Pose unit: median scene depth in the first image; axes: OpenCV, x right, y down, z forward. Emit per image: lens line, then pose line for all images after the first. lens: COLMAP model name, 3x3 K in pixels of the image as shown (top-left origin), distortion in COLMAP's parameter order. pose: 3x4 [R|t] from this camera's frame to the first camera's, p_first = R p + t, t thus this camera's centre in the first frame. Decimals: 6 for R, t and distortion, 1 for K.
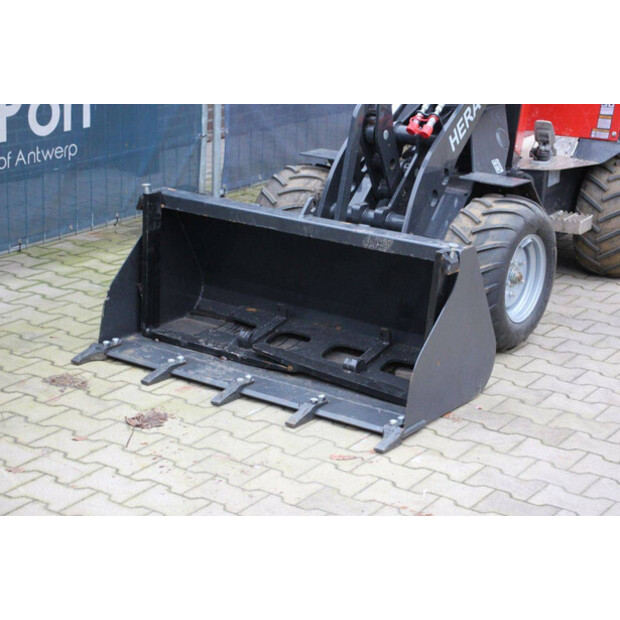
lens RADIAL K [[1352.1, 0, 310.0], [0, 1352.1, 310.0], [0, 0, 1]] dist [0.387566, -0.005314]
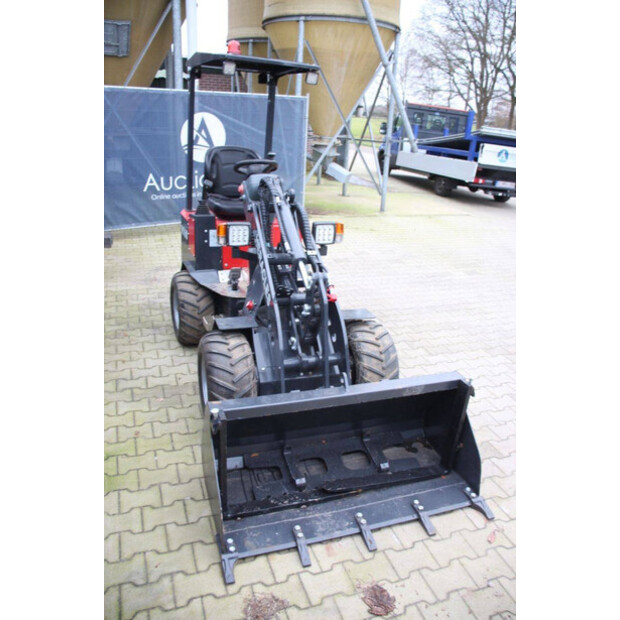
lens RADIAL K [[510.8, 0, 310.0], [0, 510.8, 310.0], [0, 0, 1]] dist [-0.176781, 0.163662]
pose [[0.589183, -0.287532, 0.755108, -0.372240], [0.197613, 0.957438, 0.210386, -0.248962], [-0.783462, 0.025263, 0.620926, 0.686156]]
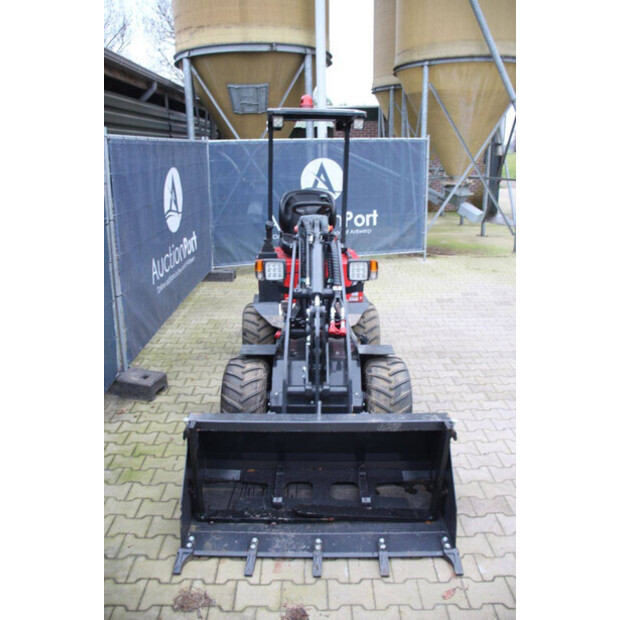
lens RADIAL K [[510.8, 0, 310.0], [0, 510.8, 310.0], [0, 0, 1]] dist [-0.176781, 0.163662]
pose [[0.826639, -0.200123, 0.525946, -0.258173], [0.195692, 0.978525, 0.064757, -0.206054], [-0.527611, 0.049393, 0.848049, 0.532195]]
